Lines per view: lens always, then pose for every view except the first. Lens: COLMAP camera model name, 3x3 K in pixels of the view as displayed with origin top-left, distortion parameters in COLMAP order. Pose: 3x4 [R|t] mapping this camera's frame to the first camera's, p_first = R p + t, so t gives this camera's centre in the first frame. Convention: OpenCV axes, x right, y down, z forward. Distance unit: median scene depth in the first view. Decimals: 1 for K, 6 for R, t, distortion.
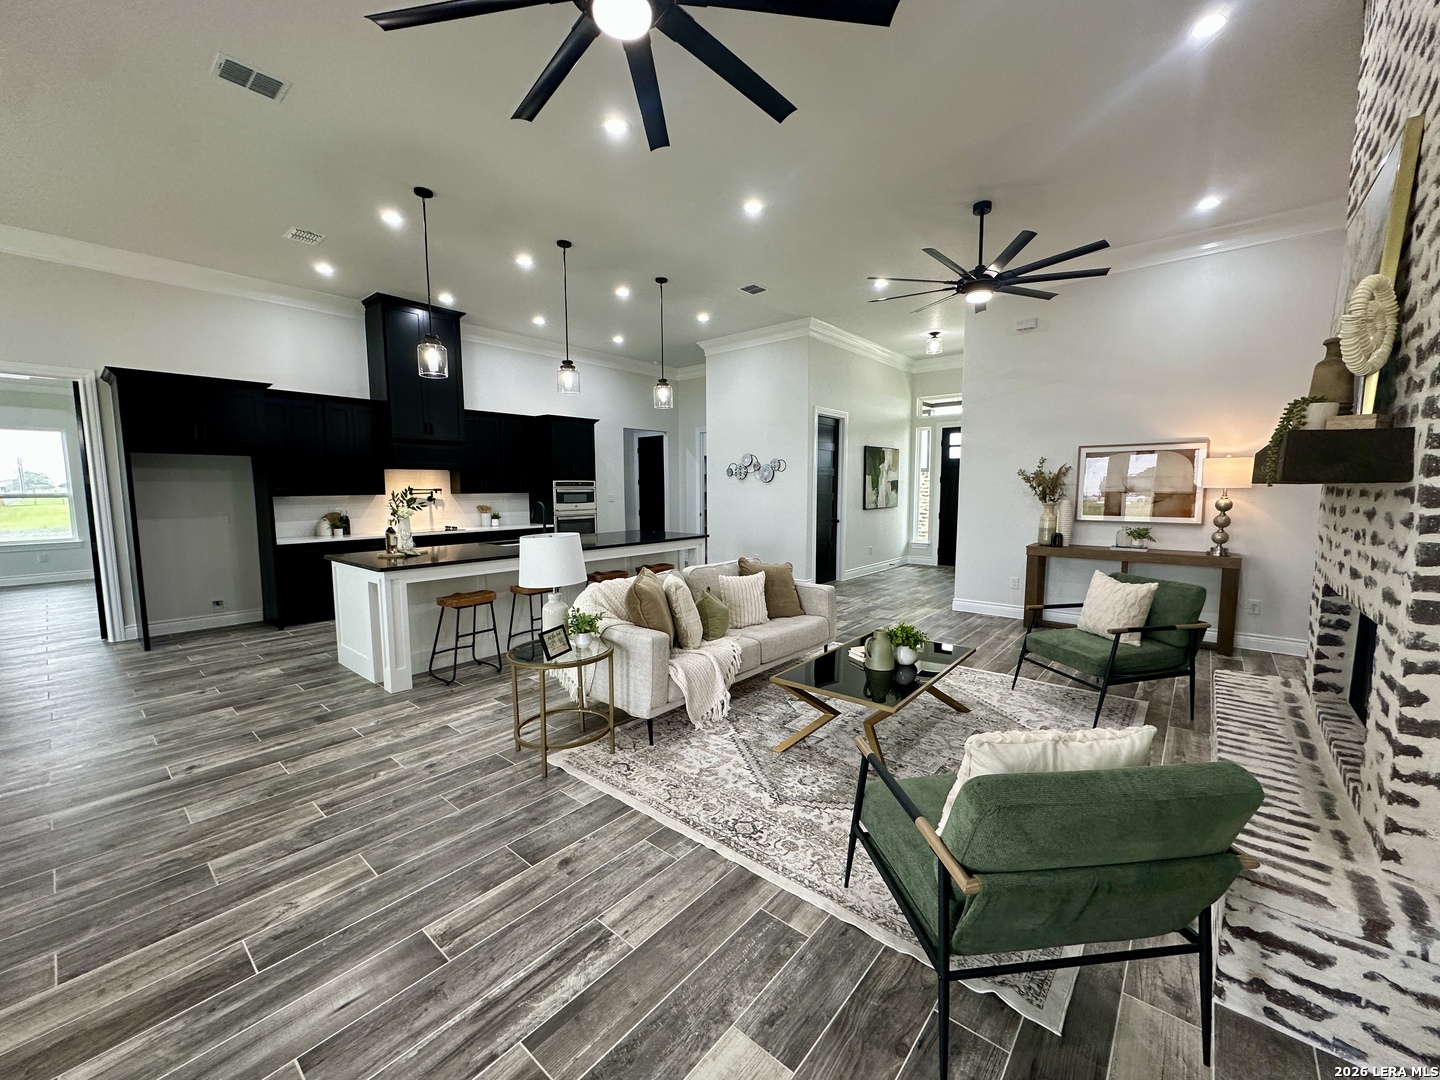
lens RADIAL K [[571.9, 0, 722.4], [0, 571.9, 543.1], [0, 0, 1]] dist [-0.004350, -0.000488]
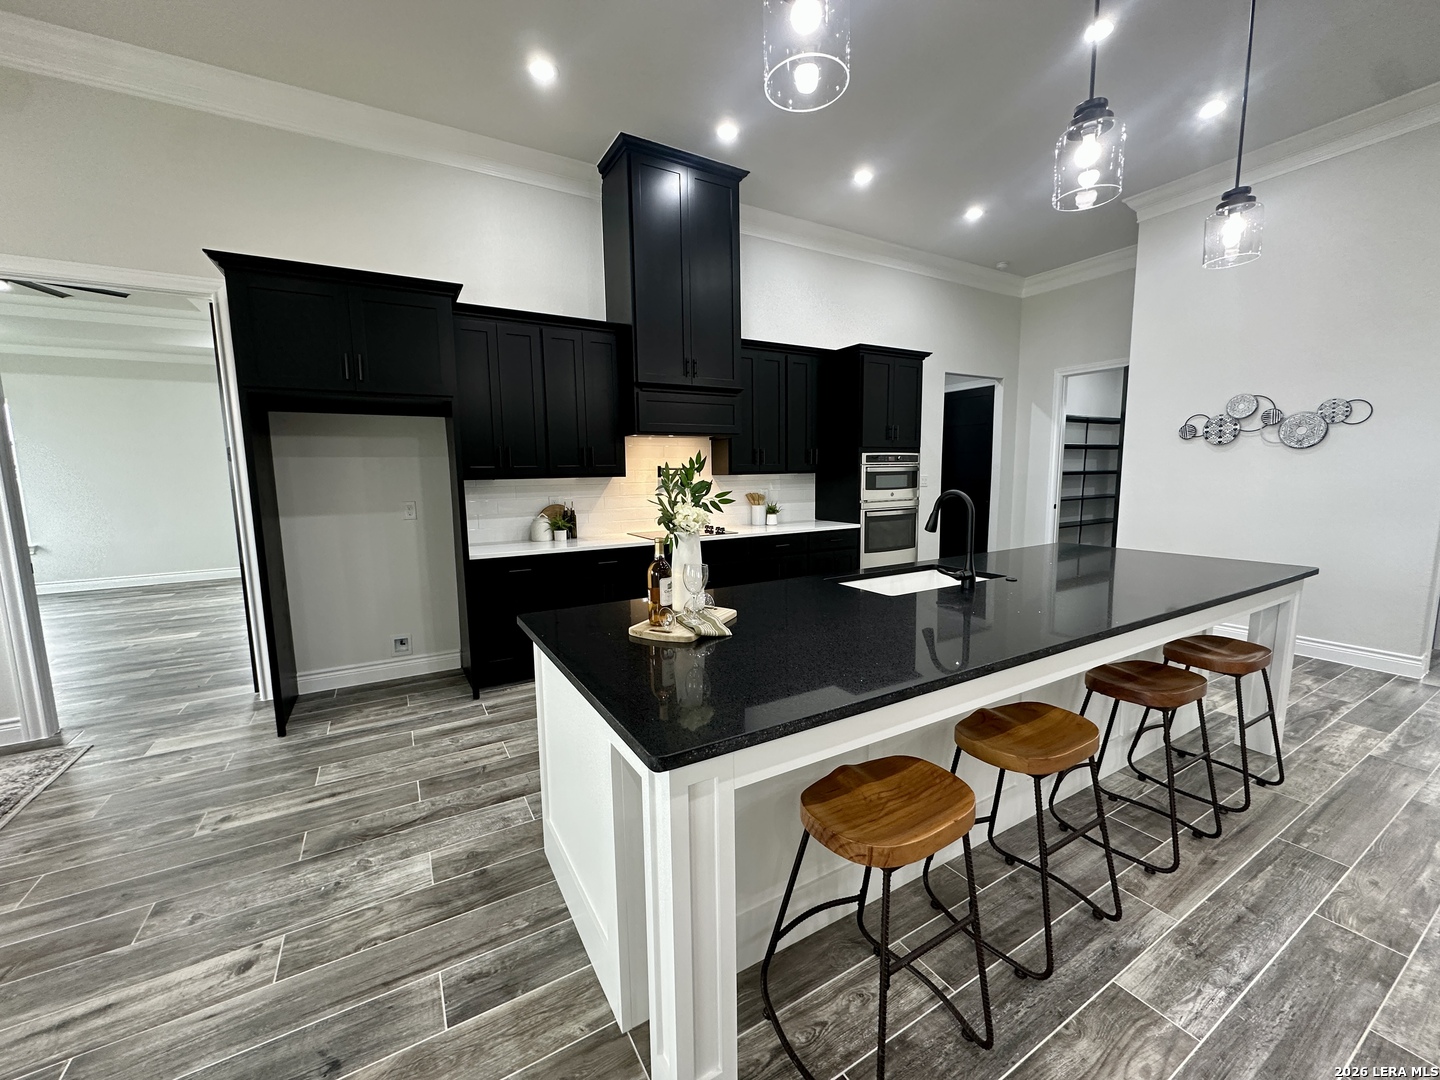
lens RADIAL K [[571.9, 0, 722.4], [0, 571.9, 543.1], [0, 0, 1]] dist [-0.004350, -0.000488]
pose [[0.943565, 0.032016, -0.329637, -0.296592], [-0.022245, 0.999195, 0.033372, -0.037377], [0.330440, -0.024156, 0.943518, 0.465175]]
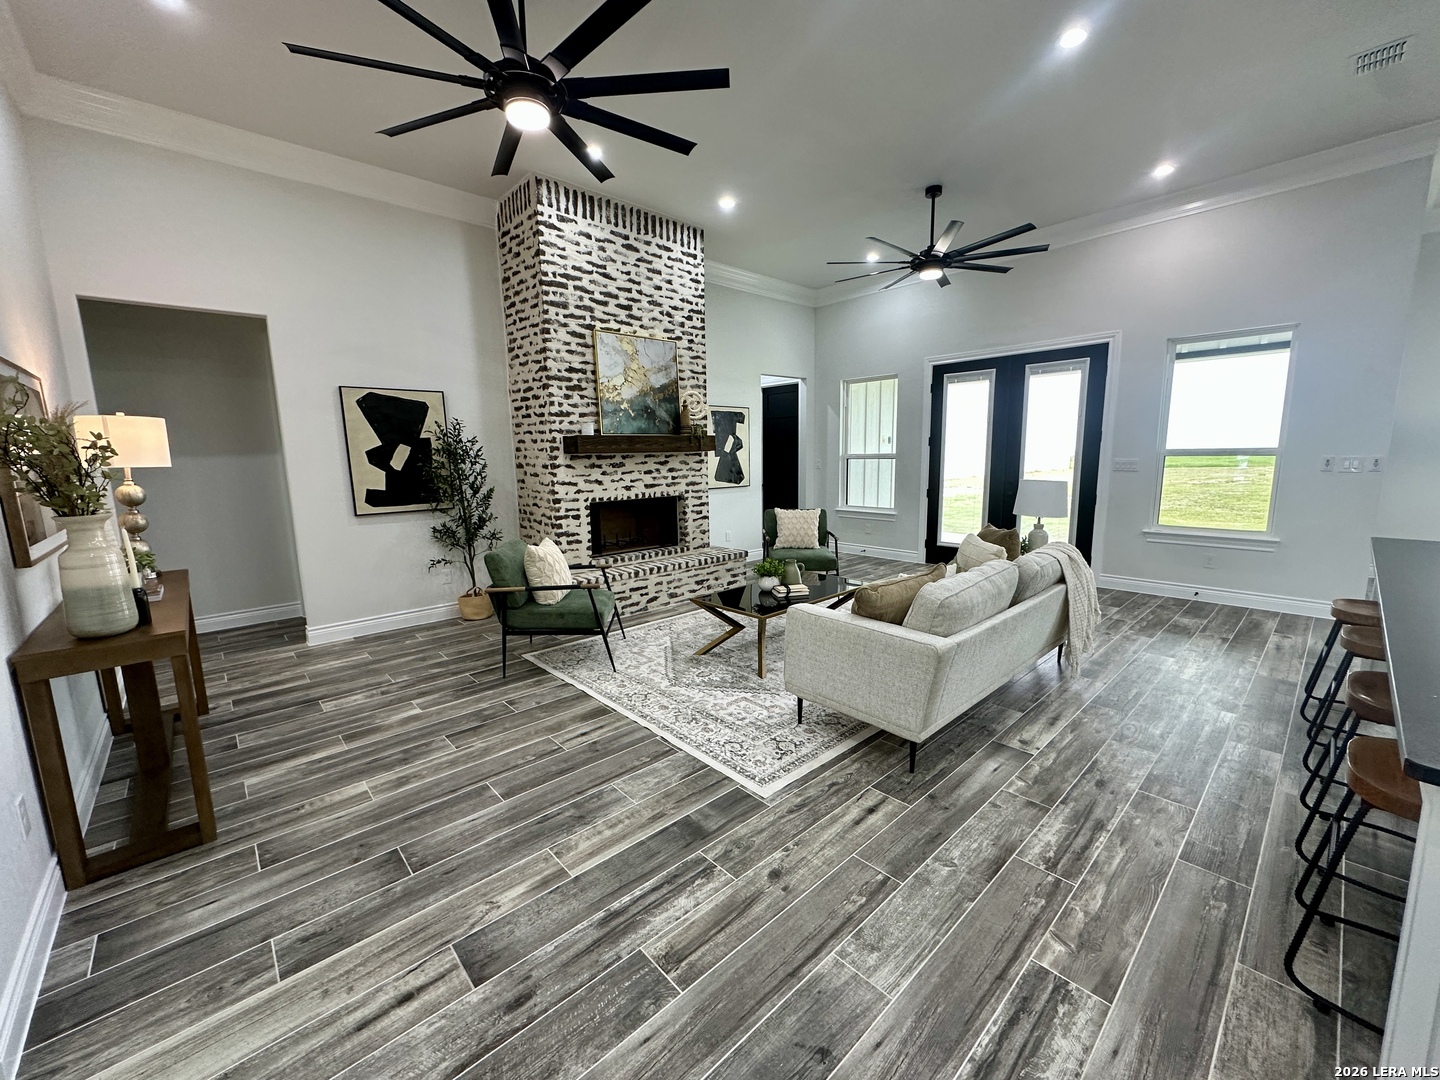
lens RADIAL K [[571.9, 0, 722.4], [0, 571.9, 543.1], [0, 0, 1]] dist [-0.004350, -0.000488]
pose [[-0.992094, 0.002282, 0.125473, 0.135749], [0.034161, 0.966987, 0.252525, -0.112926], [-0.120754, 0.254815, -0.959420, 1.145523]]
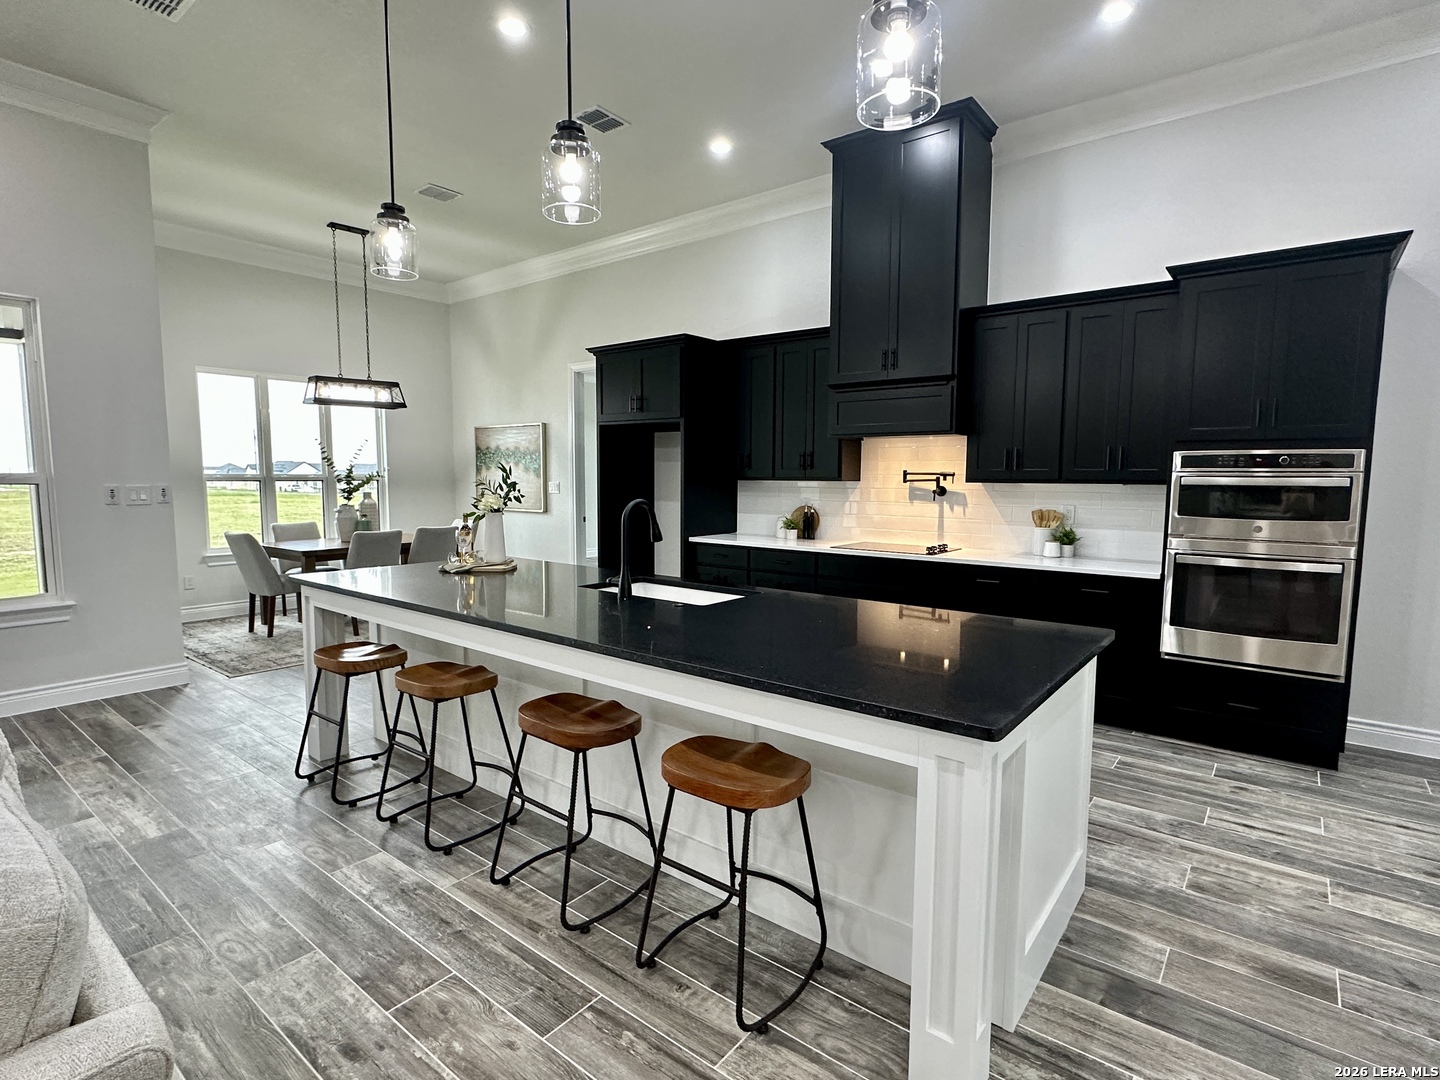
lens RADIAL K [[728.0, 0, 720.0], [0, 728.0, 540.0], [0, 0, 1]] dist [-0.006778, -0.000541]
pose [[0.035432, 0.094429, -0.994901, 0.193111], [-0.104301, 0.990439, 0.090291, -0.084480], [0.993914, 0.100570, 0.044942, 0.898459]]
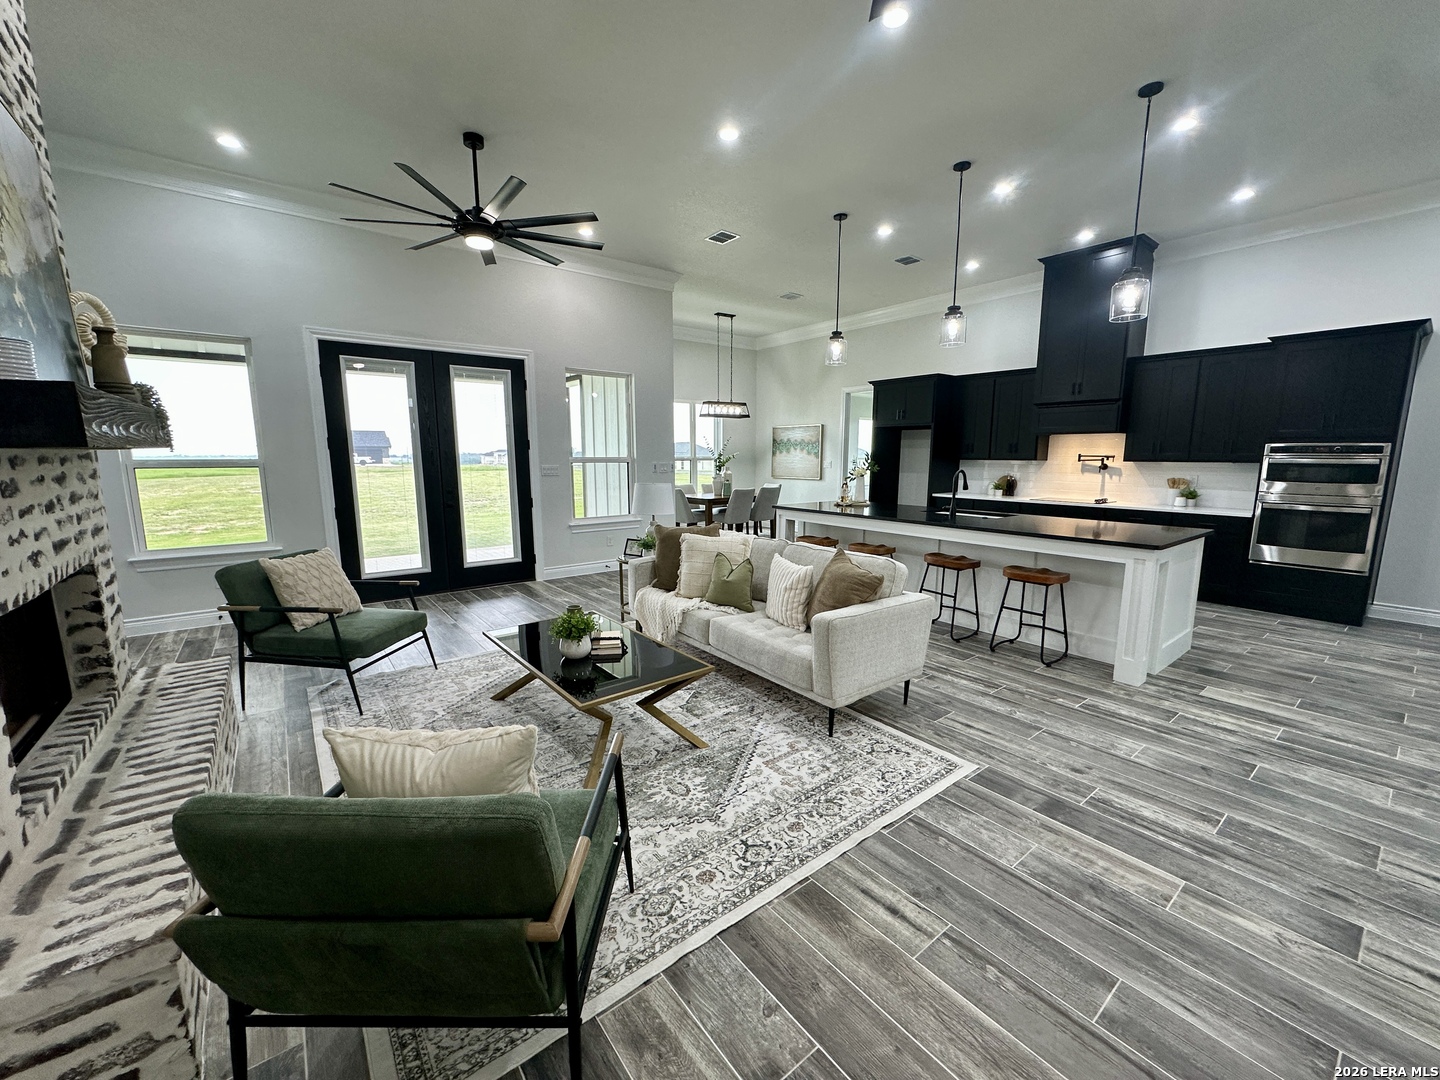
lens RADIAL K [[571.9, 0, 722.4], [0, 571.9, 543.1], [0, 0, 1]] dist [-0.004350, -0.000488]
pose [[-0.202591, 0.154653, -0.966974, 0.564479], [-0.098144, 0.979272, 0.177182, -0.070497], [0.974333, 0.130798, -0.183213, 0.703038]]
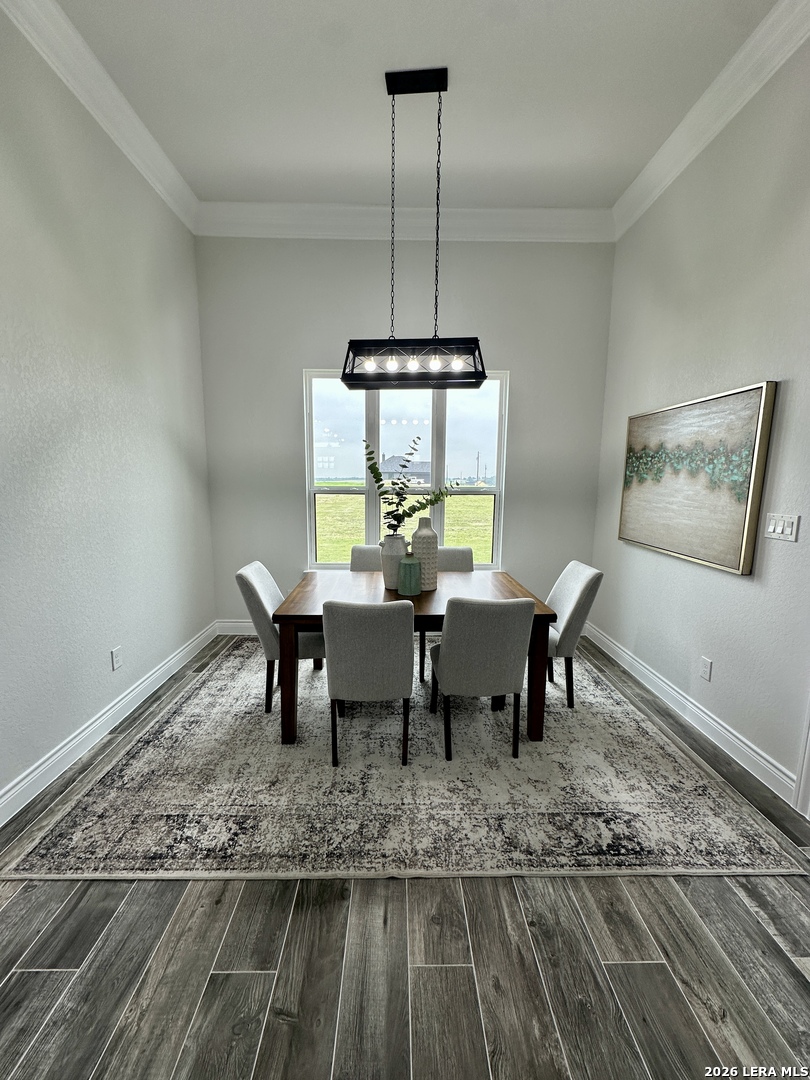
lens RADIAL K [[428.9, 0, 399.0], [0, 428.9, 541.8], [0, 0, 1]] dist [-0.004350, -0.000488]
pose [[-0.755368, 0.099930, -0.647636, -0.613658], [-0.066568, 0.971490, 0.227543, -0.075216], [0.651911, 0.214991, -0.727180, 0.716405]]
